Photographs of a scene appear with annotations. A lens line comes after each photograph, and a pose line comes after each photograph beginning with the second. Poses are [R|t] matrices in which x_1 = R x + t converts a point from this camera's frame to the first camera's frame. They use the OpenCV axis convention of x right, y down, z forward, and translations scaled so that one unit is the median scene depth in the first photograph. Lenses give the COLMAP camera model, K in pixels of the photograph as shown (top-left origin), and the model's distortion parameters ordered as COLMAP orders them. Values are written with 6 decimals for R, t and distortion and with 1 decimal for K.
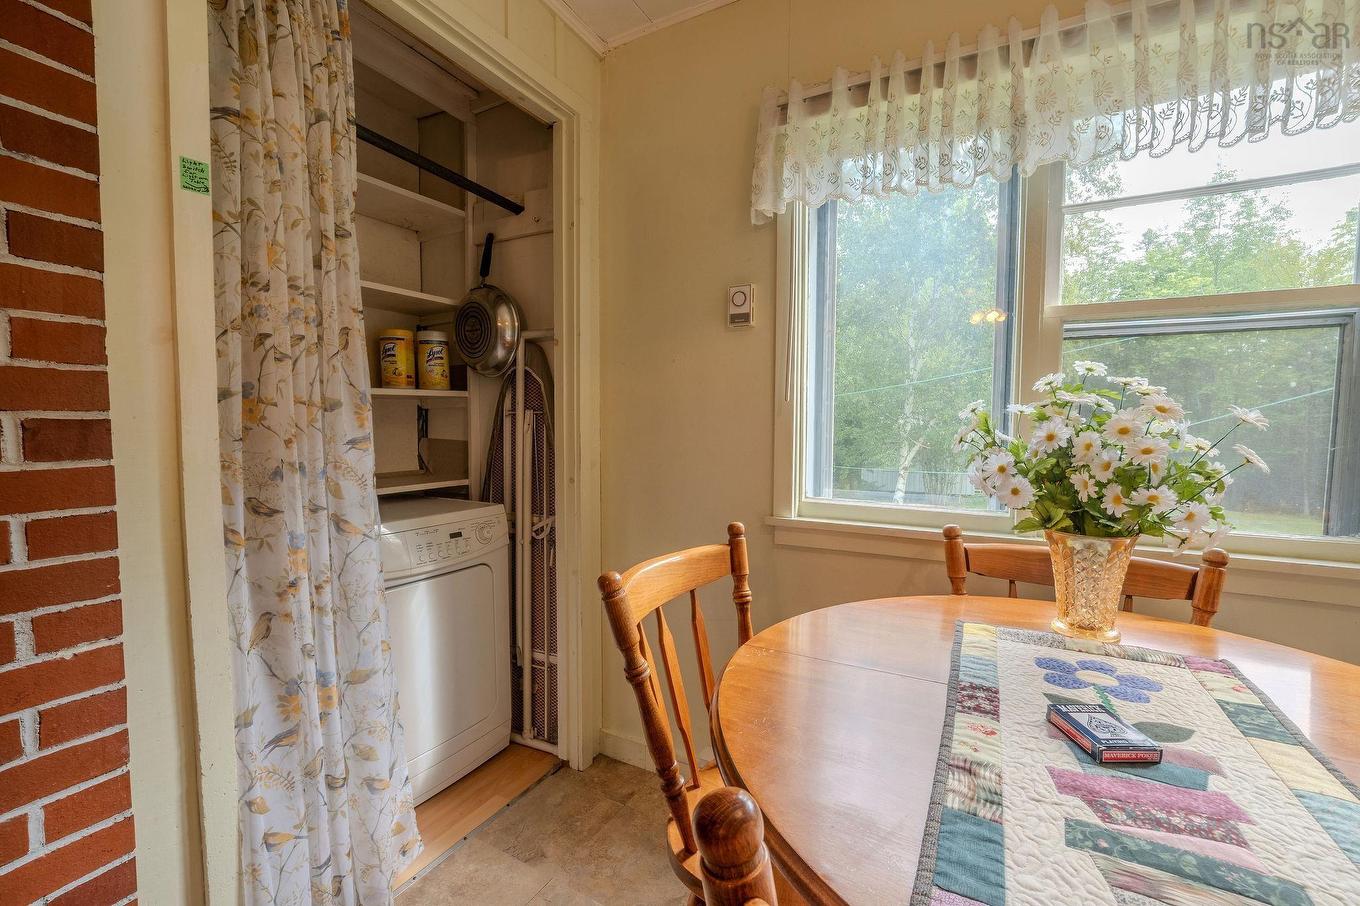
lens RADIAL K [[553.2, 0, 681.7], [0, 553.2, 456.3], [0, 0, 1]] dist [-0.026060, 0.007794]
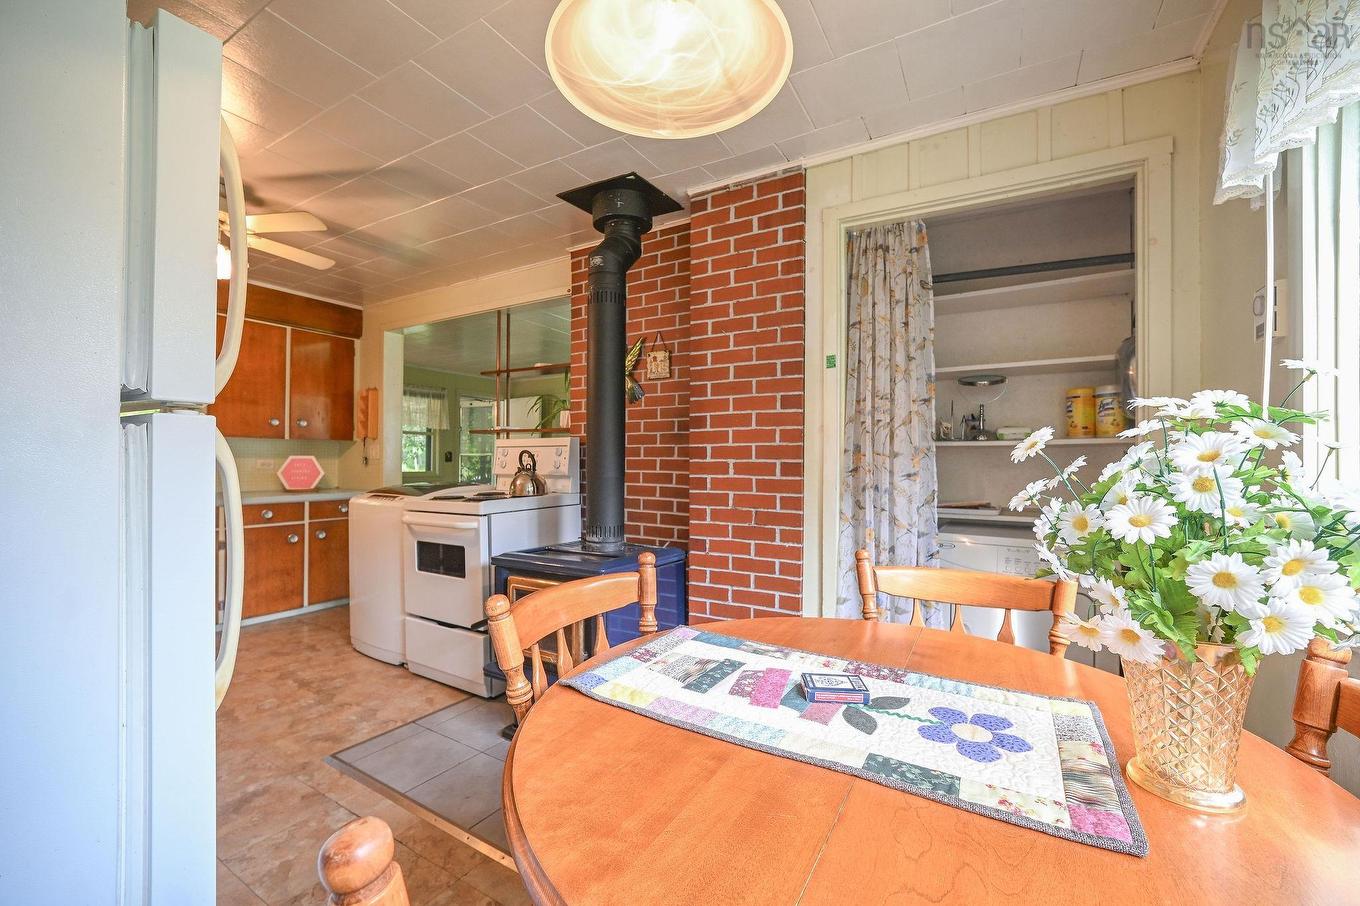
lens RADIAL K [[553.2, 0, 681.7], [0, 553.2, 456.3], [0, 0, 1]] dist [-0.026060, 0.007794]
pose [[-0.037789, -0.016805, -0.999144, 1.094287], [-0.073765, 0.997178, -0.013982, -0.009555], [0.996559, 0.073174, -0.038922, 0.323117]]
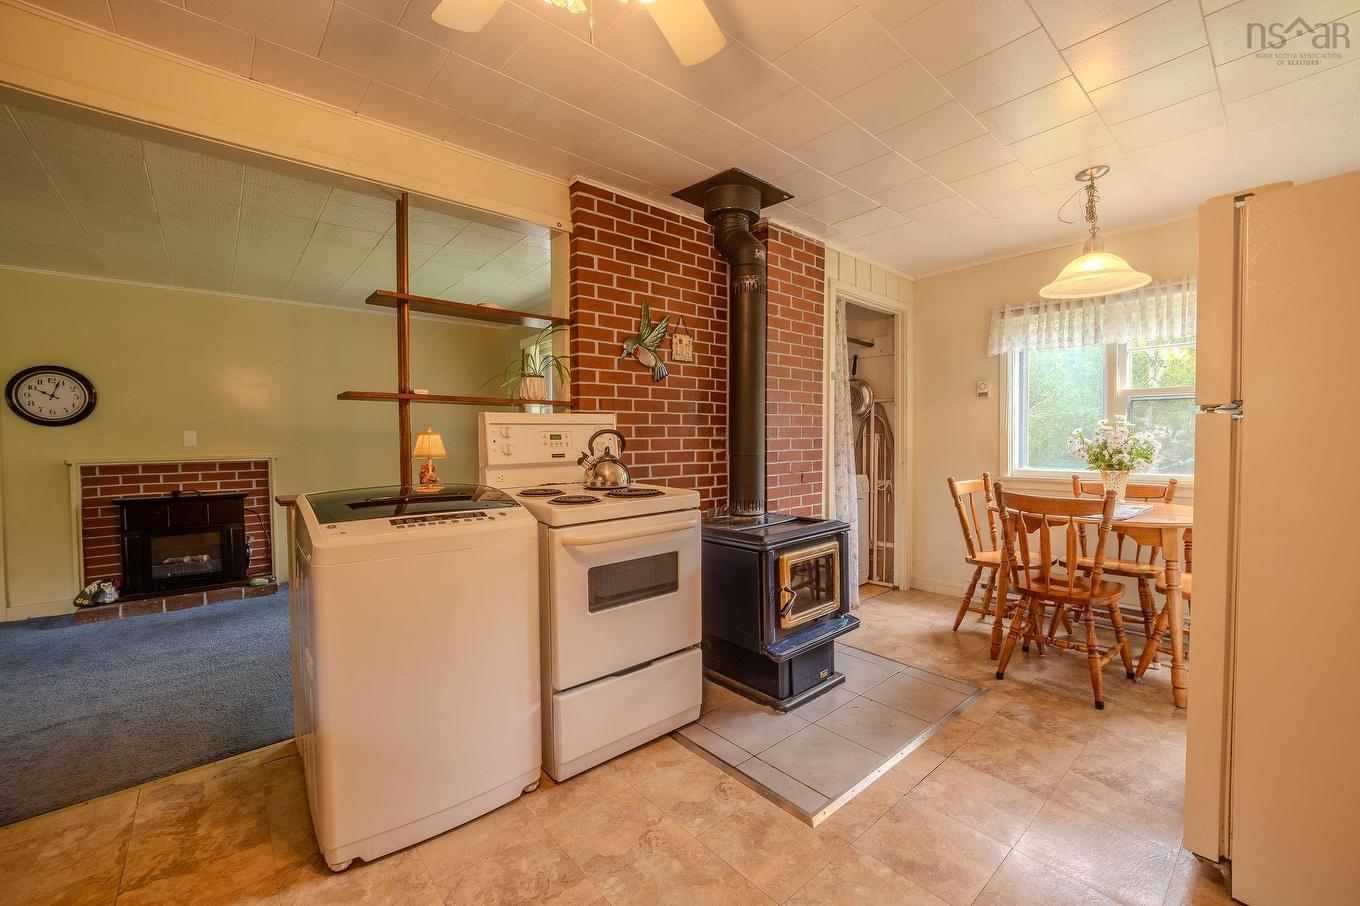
lens RADIAL K [[553.2, 0, 681.7], [0, 553.2, 456.3], [0, 0, 1]] dist [-0.026060, 0.007794]
pose [[0.939239, -0.004886, -0.343228, -0.389113], [-0.005871, 0.999524, -0.030294, 0.127999], [0.343213, 0.030468, 0.938763, -2.135594]]
